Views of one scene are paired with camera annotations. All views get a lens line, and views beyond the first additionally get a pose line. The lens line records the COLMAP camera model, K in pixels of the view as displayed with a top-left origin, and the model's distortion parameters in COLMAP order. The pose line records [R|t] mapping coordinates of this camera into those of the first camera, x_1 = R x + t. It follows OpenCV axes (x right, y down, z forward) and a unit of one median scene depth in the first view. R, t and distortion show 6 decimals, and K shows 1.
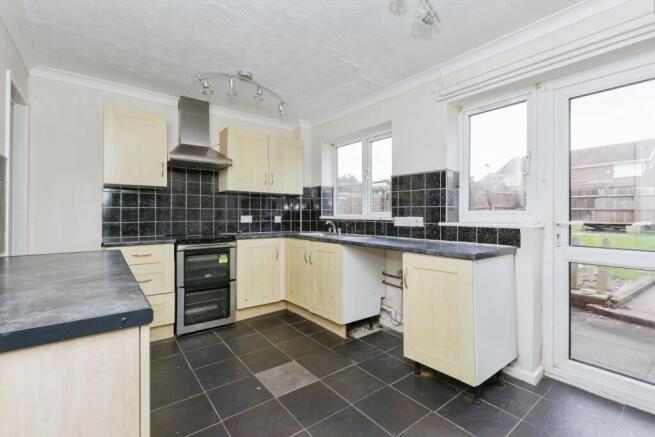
lens RADIAL K [[293.5, 0, 327.4], [0, 293.5, 214.7], [0, 0, 1]] dist [-0.002408, 0.000460]
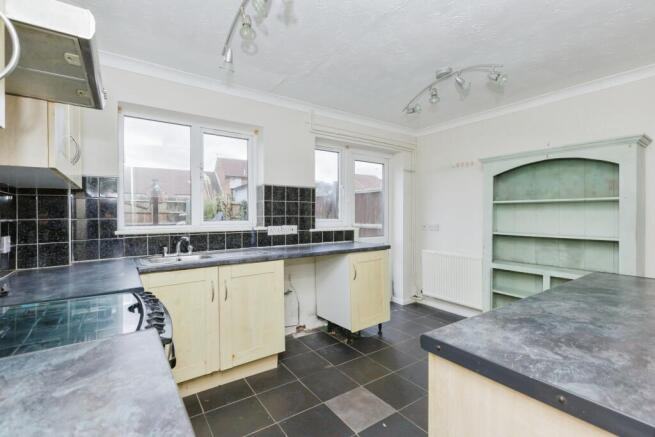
lens RADIAL K [[293.5, 0, 328.7], [0, 293.5, 217.8], [0, 0, 1]] dist [-0.002408, 0.000460]
pose [[0.053565, -0.004462, 0.998554, -0.766293], [0.010701, 0.999935, 0.003894, -0.022992], [-0.998507, 0.010477, 0.053610, 0.762493]]
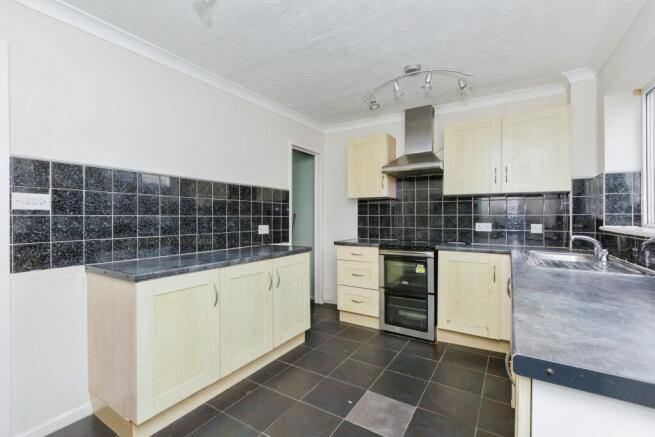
lens RADIAL K [[293.5, 0, 329.3], [0, 293.5, 218.8], [0, 0, 1]] dist [-0.002408, 0.000460]
pose [[0.345046, 0.002688, -0.938582, 0.448683], [-0.000100, 0.999996, 0.002827, -0.013526], [0.938586, -0.000881, 0.345045, 0.410388]]
